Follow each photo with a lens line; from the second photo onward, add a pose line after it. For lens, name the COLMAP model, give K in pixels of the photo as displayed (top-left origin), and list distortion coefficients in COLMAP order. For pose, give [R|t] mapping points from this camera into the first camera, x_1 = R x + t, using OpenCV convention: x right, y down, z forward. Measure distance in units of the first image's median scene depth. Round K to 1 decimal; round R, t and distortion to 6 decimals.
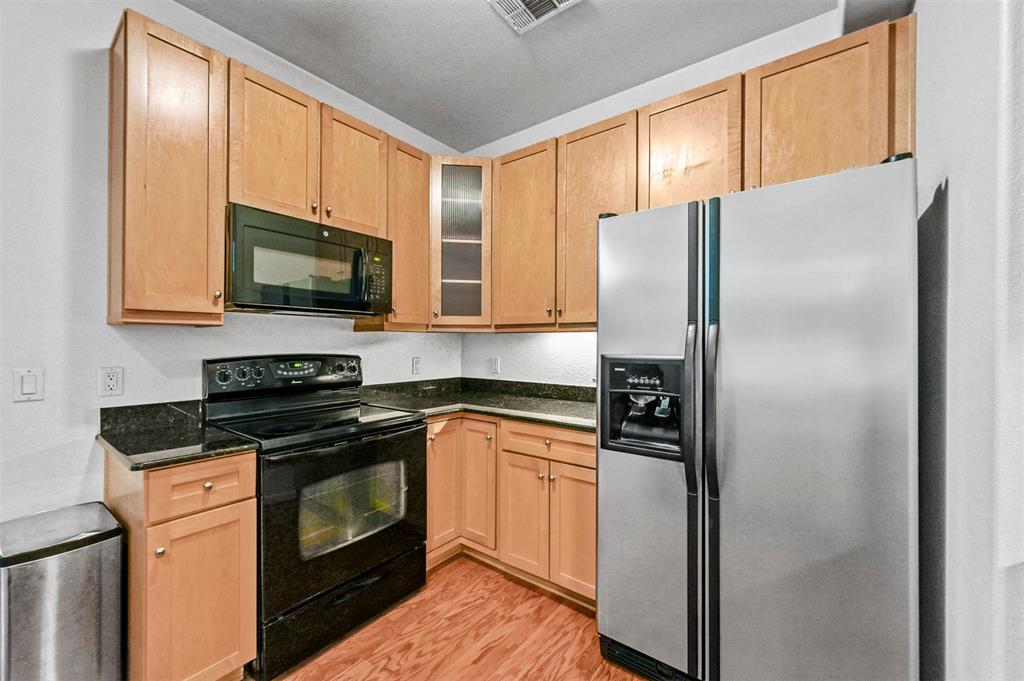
lens RADIAL K [[406.2, 0, 512.6], [0, 406.2, 338.8], [0, 0, 1]] dist [0.001213, 0.001803]
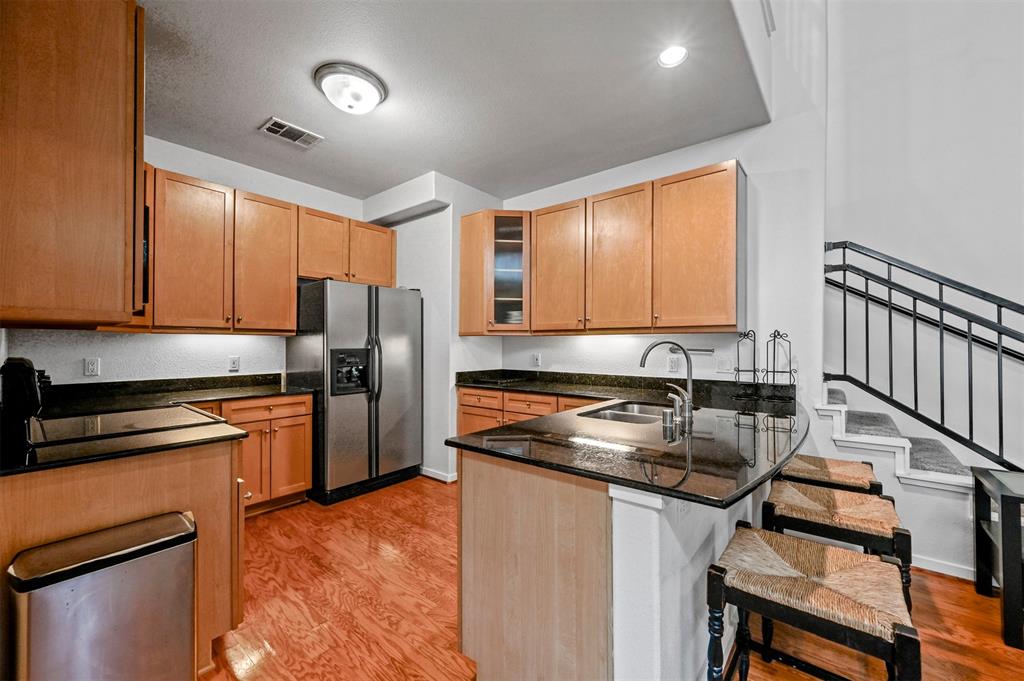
lens RADIAL K [[406.2, 0, 509.0], [0, 406.2, 340.8], [0, 0, 1]] dist [0.001213, 0.001803]
pose [[0.038368, 0.002966, 0.999259, -1.408057], [-0.007487, 0.999968, -0.002681, 0.000358], [-0.999236, -0.007379, 0.038389, 0.052655]]
